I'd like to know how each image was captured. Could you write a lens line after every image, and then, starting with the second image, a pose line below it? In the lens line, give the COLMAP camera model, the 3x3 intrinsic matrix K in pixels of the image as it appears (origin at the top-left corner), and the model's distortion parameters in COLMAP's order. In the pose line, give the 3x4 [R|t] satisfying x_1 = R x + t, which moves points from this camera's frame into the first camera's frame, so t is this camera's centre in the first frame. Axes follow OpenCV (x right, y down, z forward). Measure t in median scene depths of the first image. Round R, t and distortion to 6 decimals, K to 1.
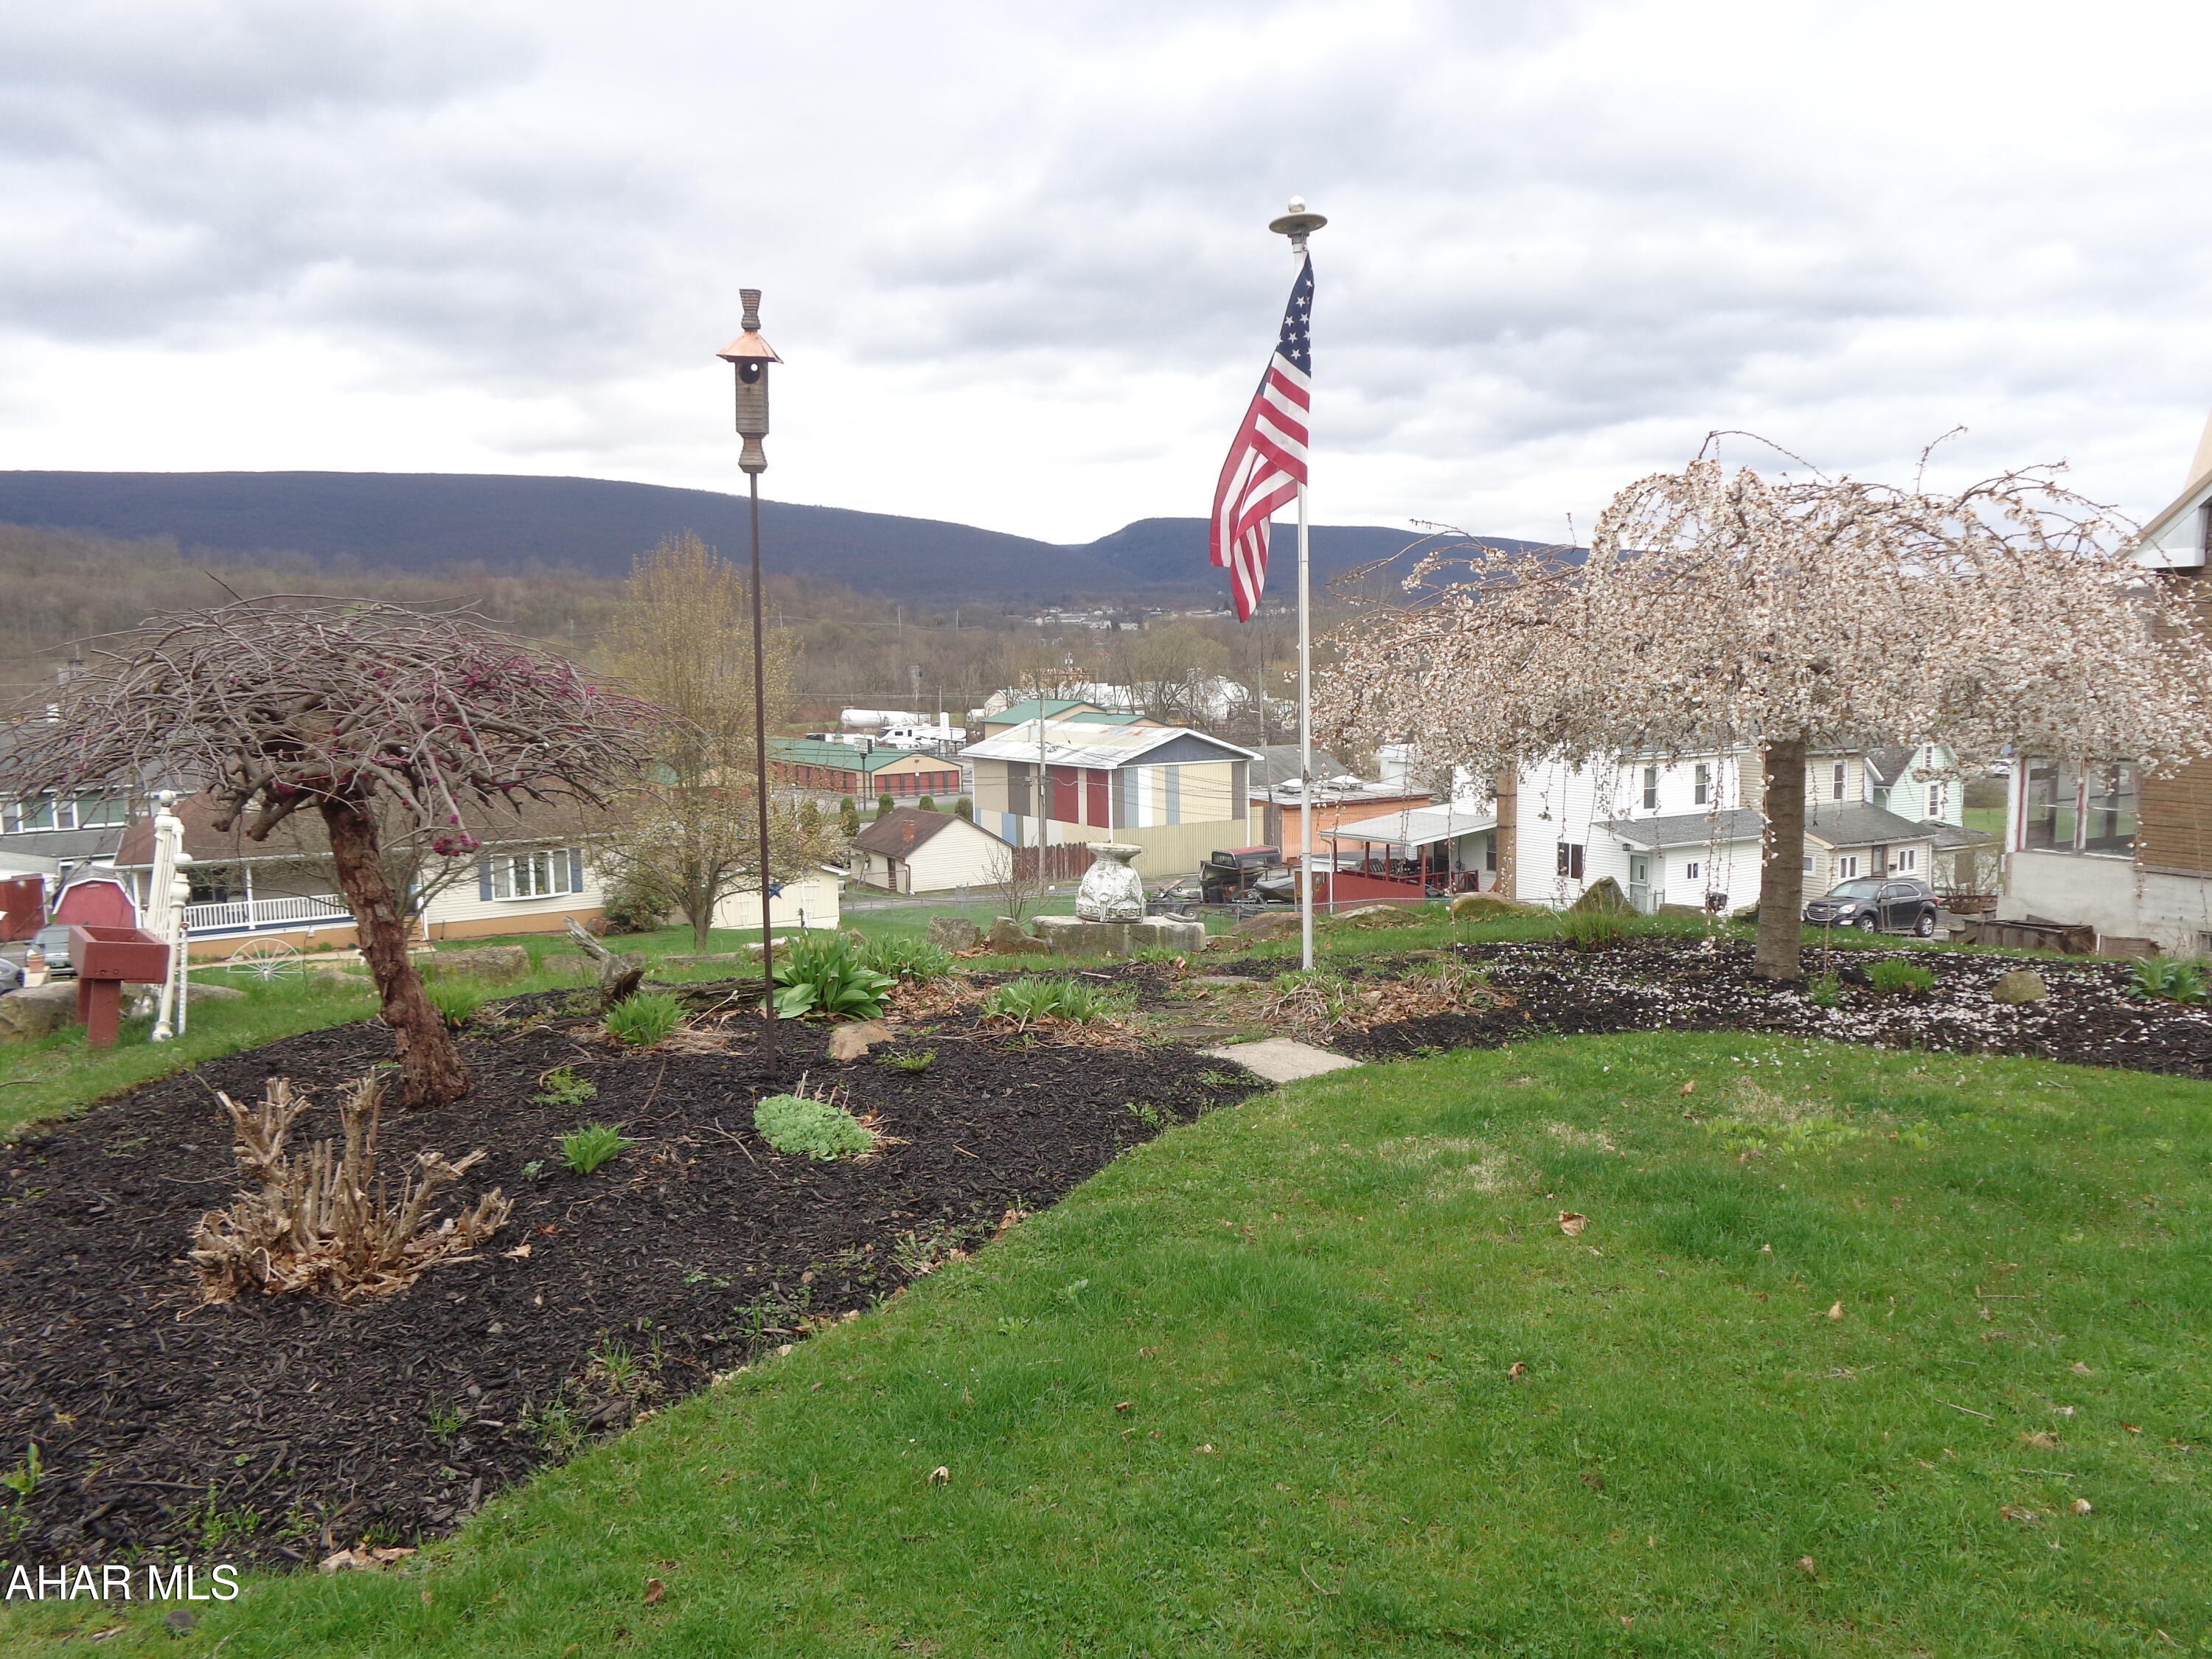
lens RADIAL K [[1680.3, 0, 1103.2], [0, 1680.3, 827.6], [0, 0, 1]] dist [0.004790, 0.011140]
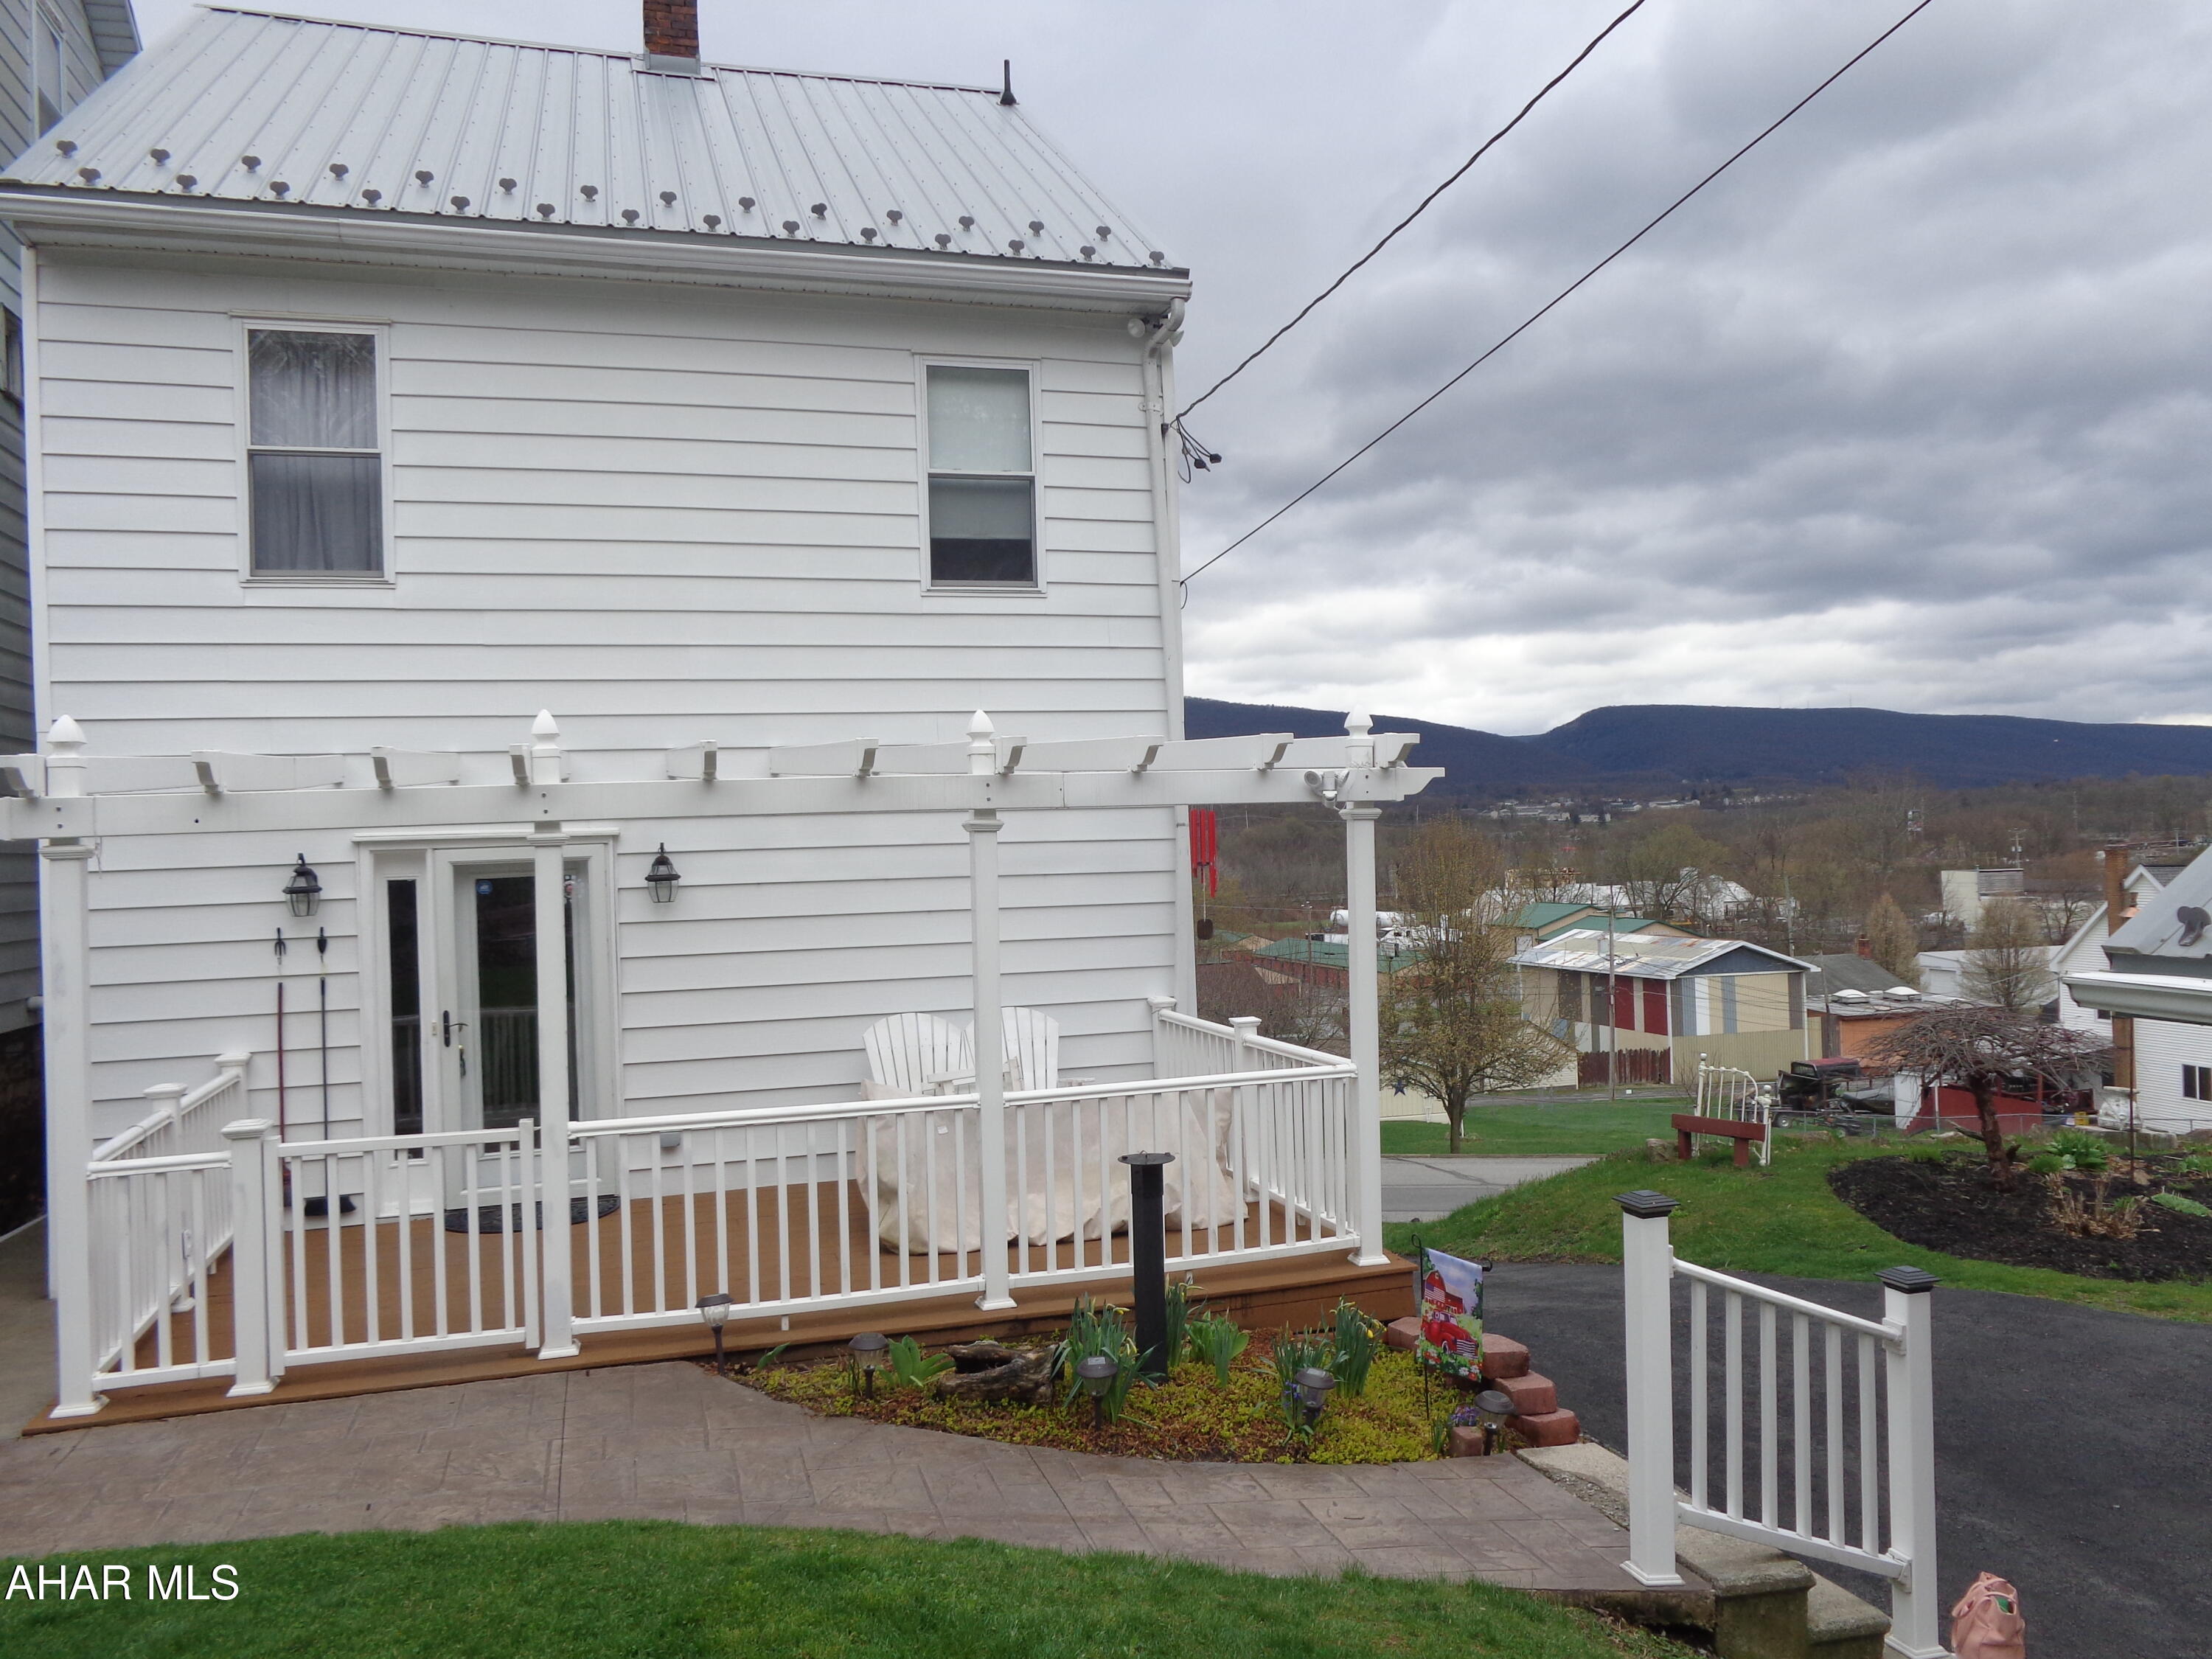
lens RADIAL K [[1680.3, 0, 1102.8], [0, 1680.3, 826.5], [0, 0, 1]] dist [0.004790, 0.011140]
pose [[0.965291, -0.011376, -0.260929, -0.057995], [-0.018732, 0.993463, -0.112611, -0.004304], [0.260504, 0.113590, 0.958767, -0.106052]]
